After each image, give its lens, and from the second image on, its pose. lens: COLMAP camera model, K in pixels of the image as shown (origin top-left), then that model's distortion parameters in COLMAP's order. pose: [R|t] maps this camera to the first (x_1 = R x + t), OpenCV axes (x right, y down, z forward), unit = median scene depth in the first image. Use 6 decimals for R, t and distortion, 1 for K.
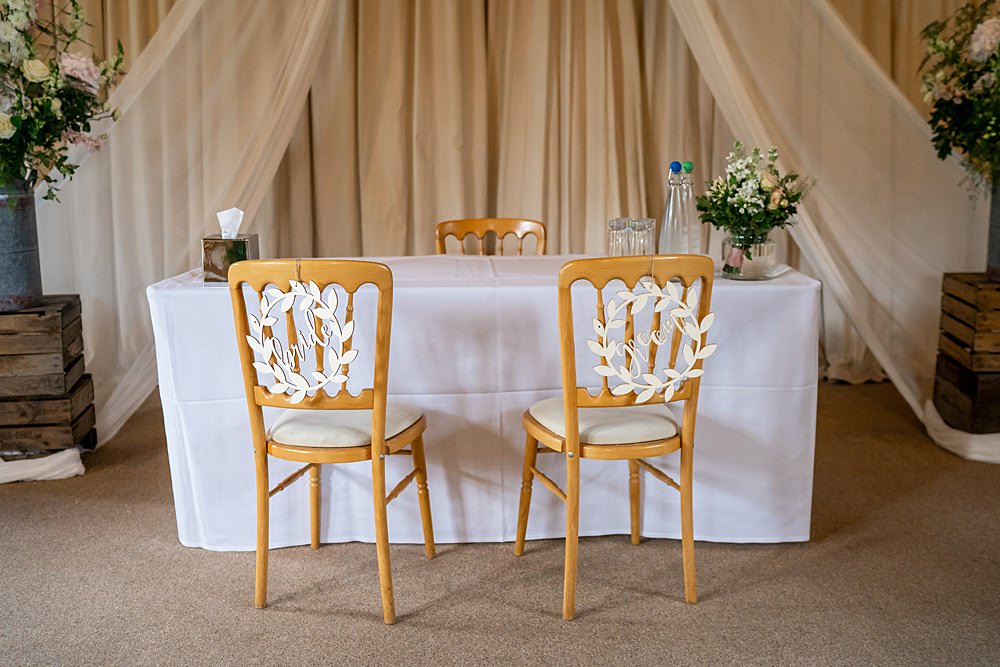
lens RADIAL K [[825.1, 0, 486.3], [0, 825.1, 333.4], [0, 0, 1]] dist [-0.053572, -0.000533]
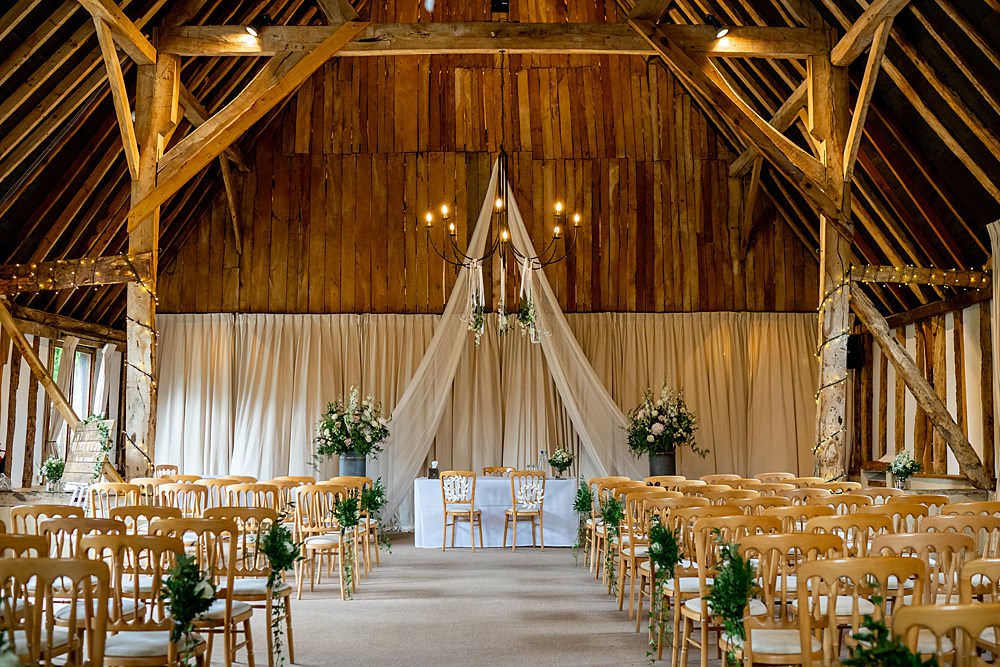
lens RADIAL K [[825.1, 0, 486.3], [0, 825.1, 333.4], [0, 0, 1]] dist [-0.053572, -0.000533]
pose [[0.999471, 0.003564, -0.032317, 0.080120], [-0.014032, 0.943922, -0.329871, 0.603316], [0.029329, 0.330150, 0.943473, -3.108493]]
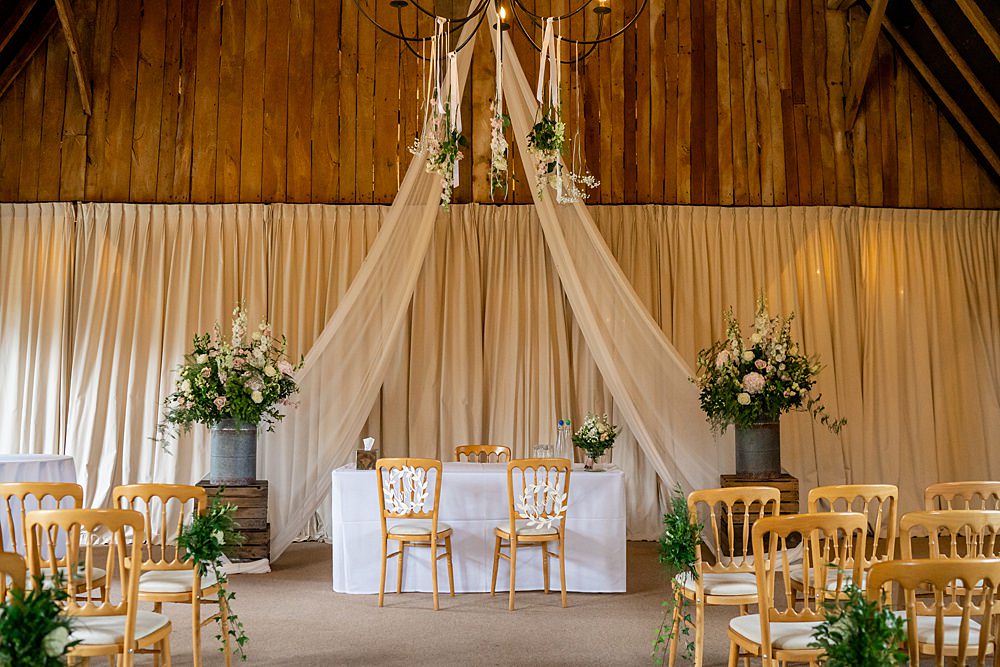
lens RADIAL K [[825.1, 0, 486.3], [0, 825.1, 333.4], [0, 0, 1]] dist [-0.053572, -0.000533]
pose [[0.999924, 0.012251, -0.001427, 0.018215], [-0.012165, 0.960515, -0.277963, 0.205392], [-0.002035, 0.277959, 0.960591, -1.305550]]
